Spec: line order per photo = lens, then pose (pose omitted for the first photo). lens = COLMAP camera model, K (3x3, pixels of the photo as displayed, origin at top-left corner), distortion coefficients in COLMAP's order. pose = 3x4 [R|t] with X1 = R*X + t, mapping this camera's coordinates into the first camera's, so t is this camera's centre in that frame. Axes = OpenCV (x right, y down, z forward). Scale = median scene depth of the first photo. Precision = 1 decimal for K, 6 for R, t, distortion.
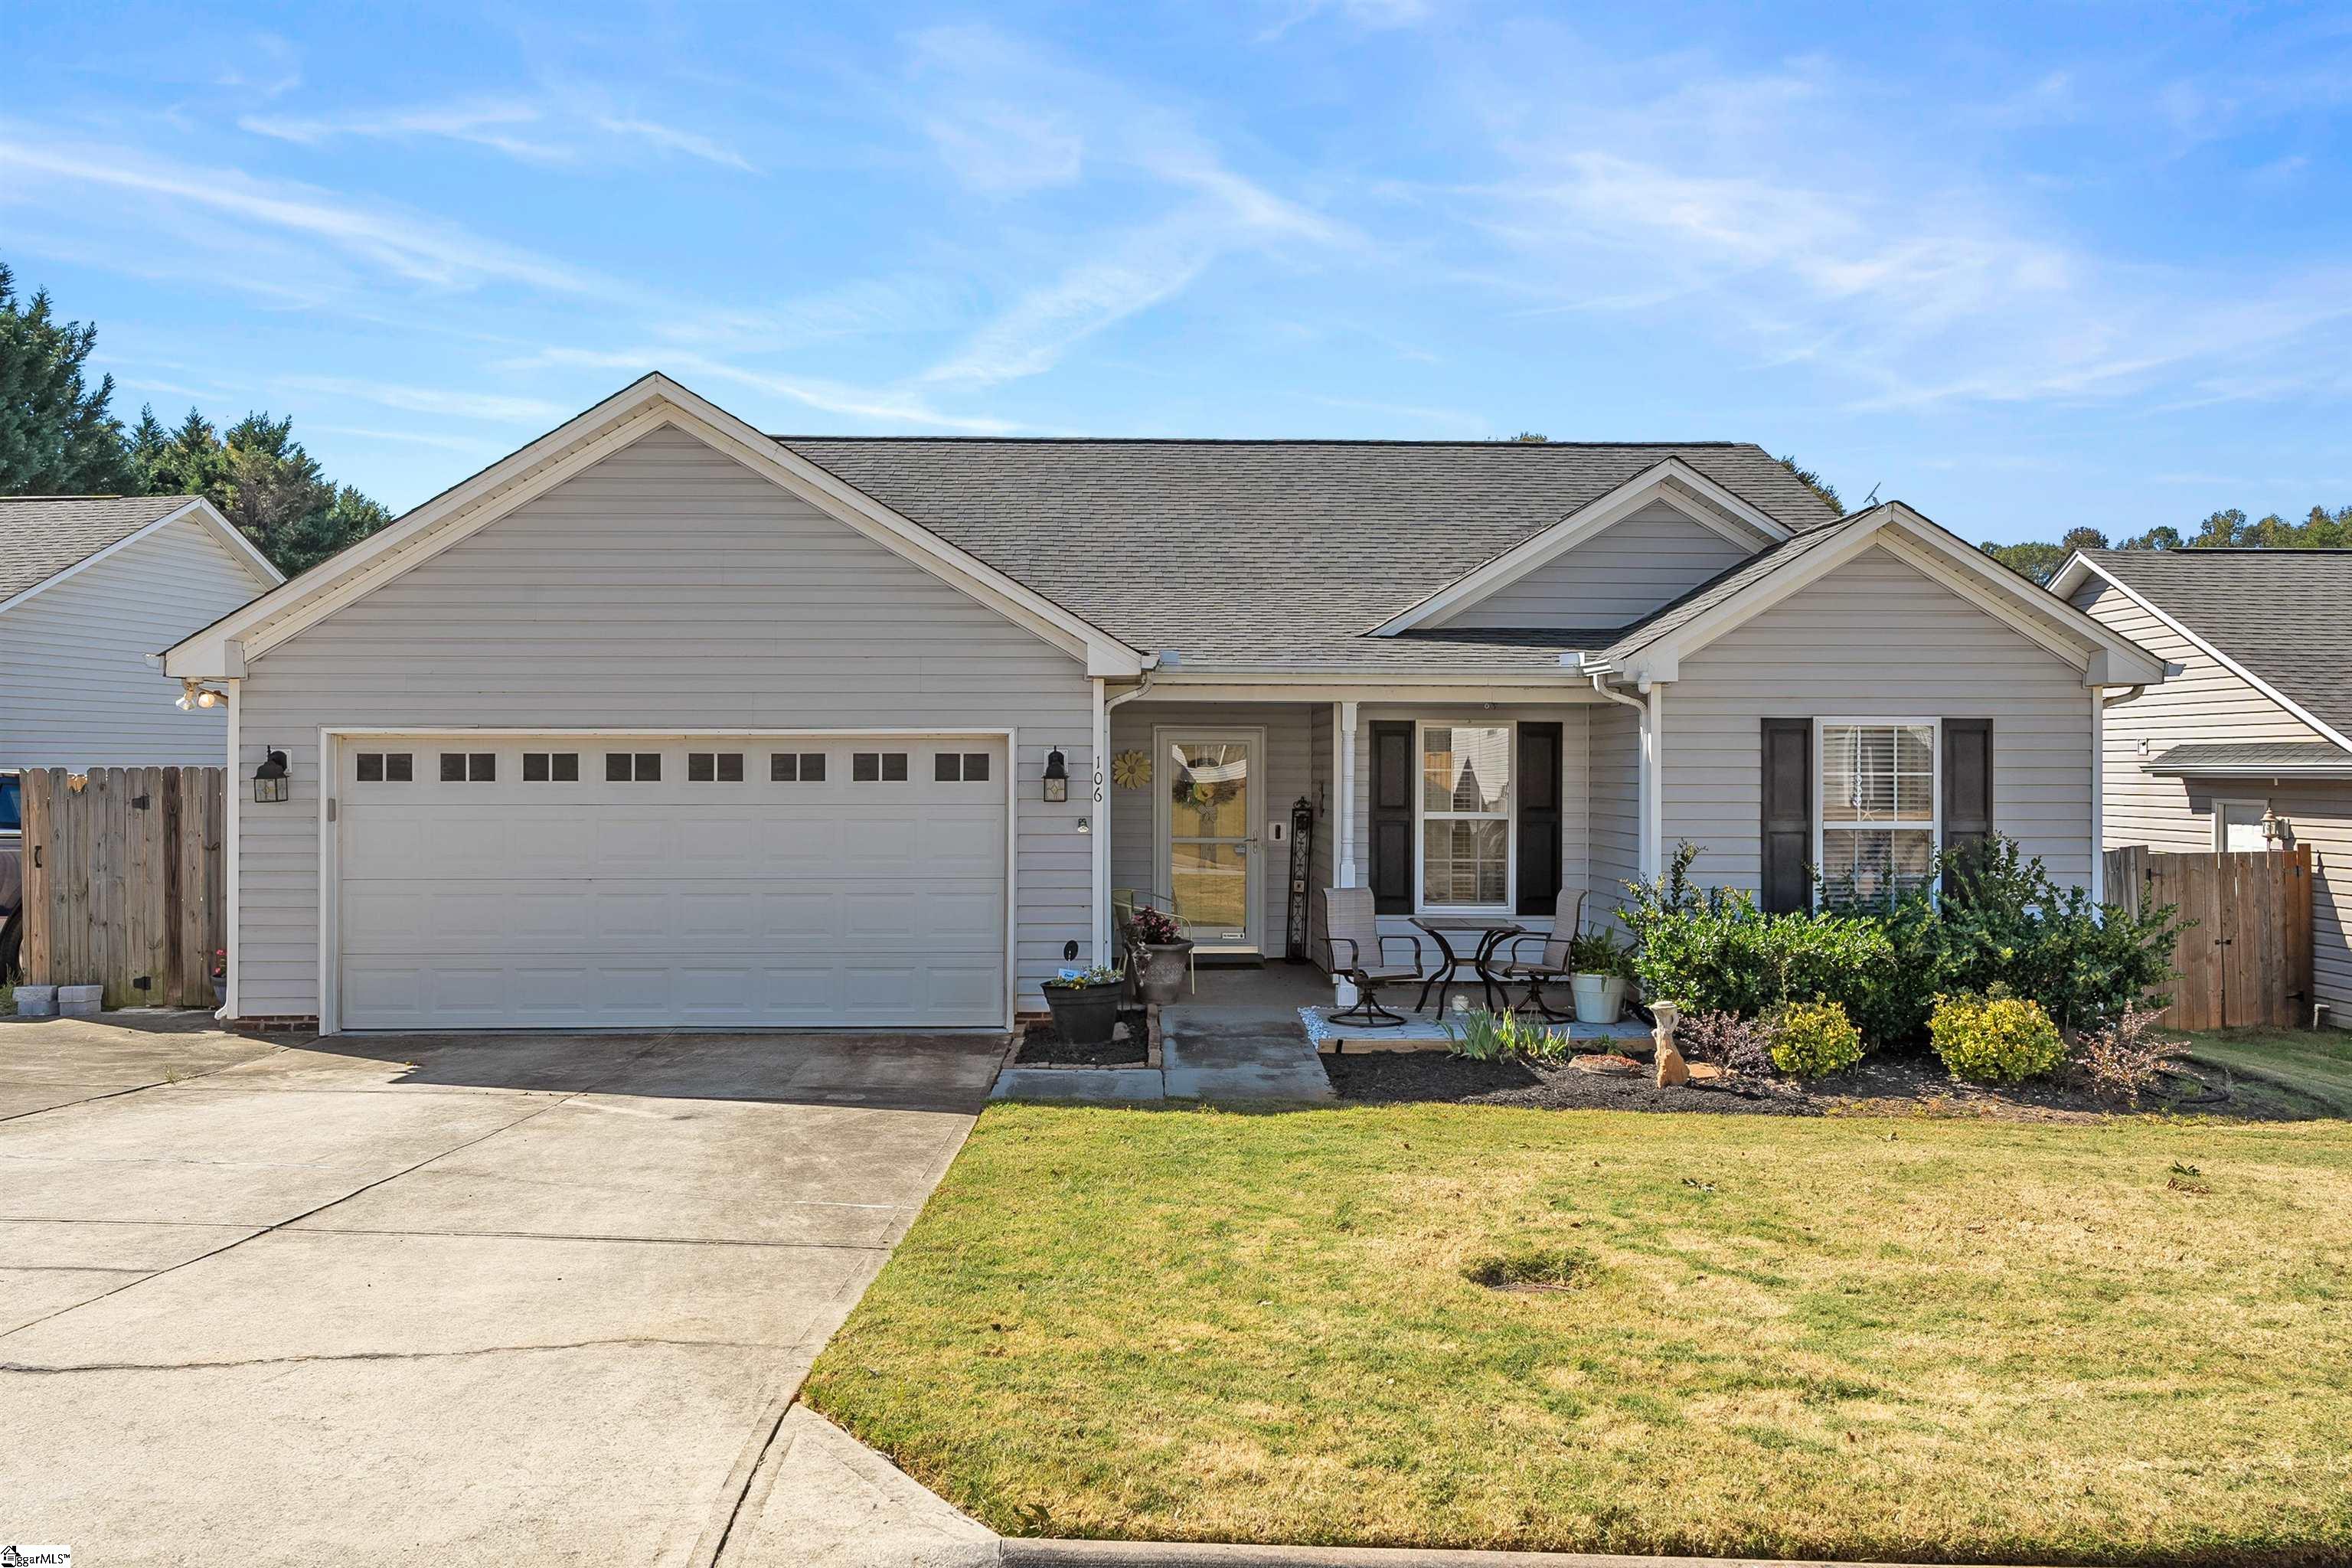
lens RADIAL K [[1808.0, 0, 1176.0], [0, 1808.0, 784.0], [0, 0, 1]] dist [-0.002452, -0.000085]
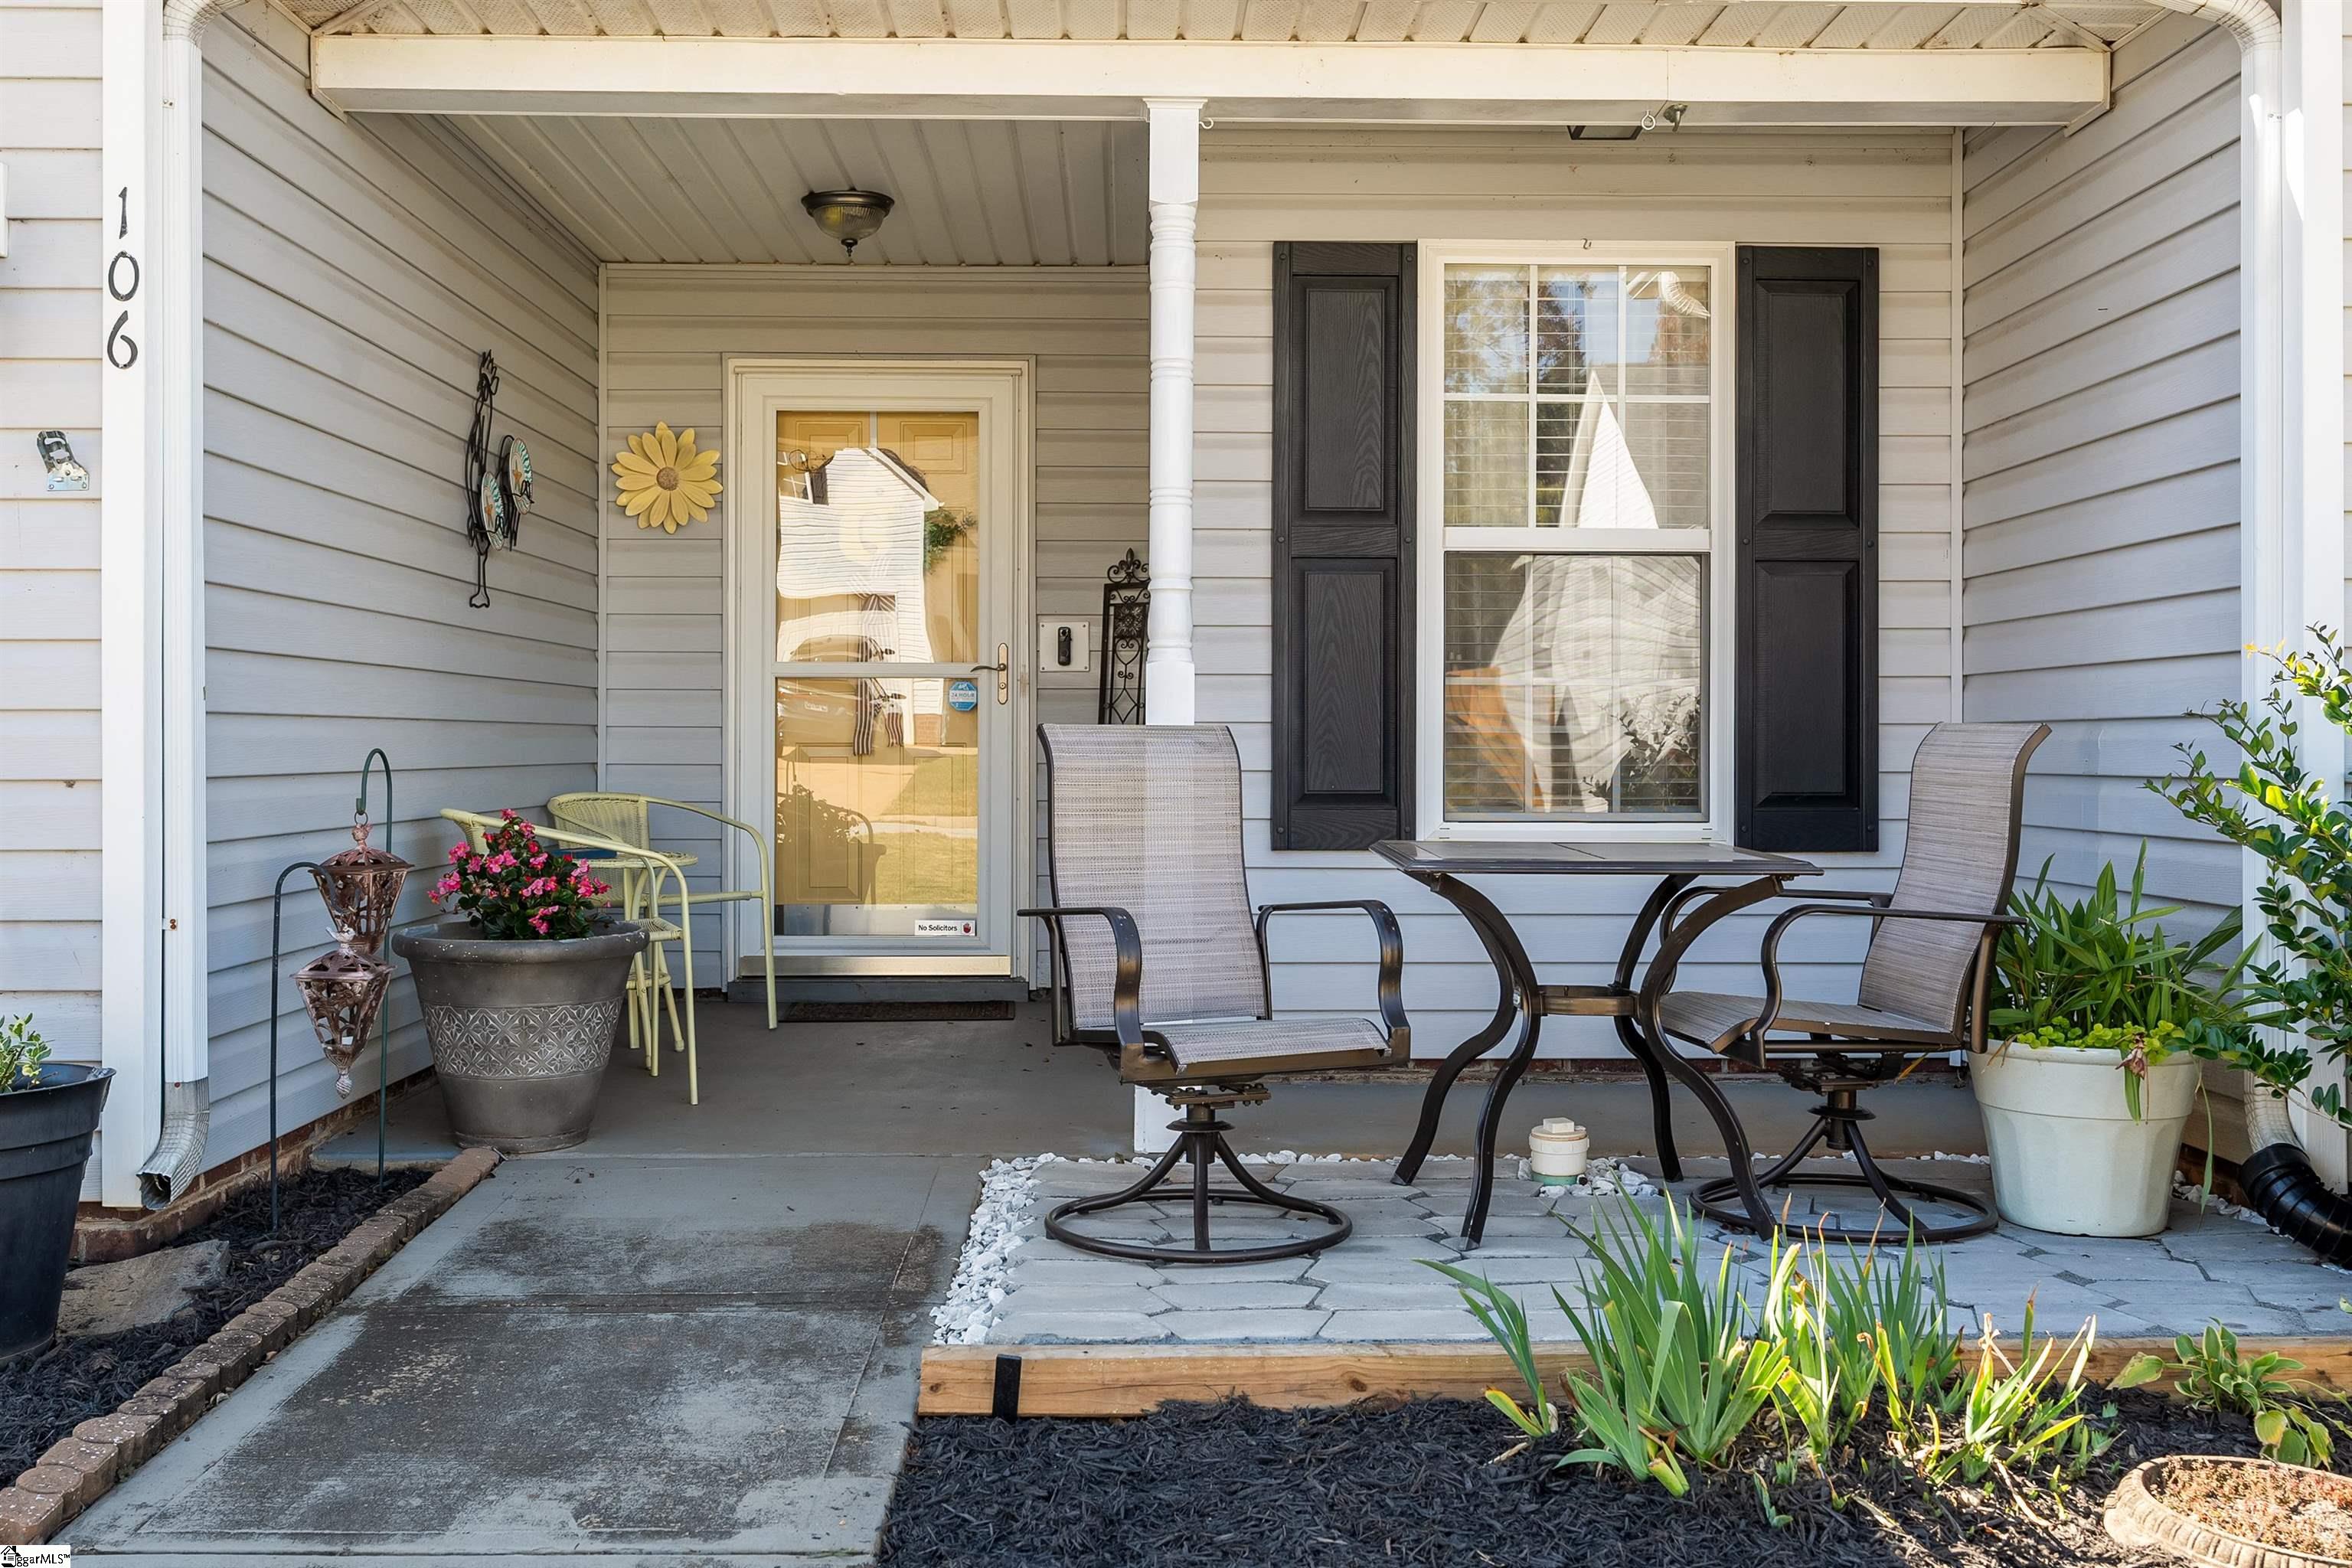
lens RADIAL K [[2229.2, 0, 1176.0], [0, 2229.2, 784.0], [0, 0, 1]] dist [0.022653, -0.003894]
pose [[0.999850, -0.004287, -0.016808, 0.102881], [0.004342, 0.999985, 0.003245, 0.063206], [0.016794, -0.003318, 0.999853, 0.647475]]
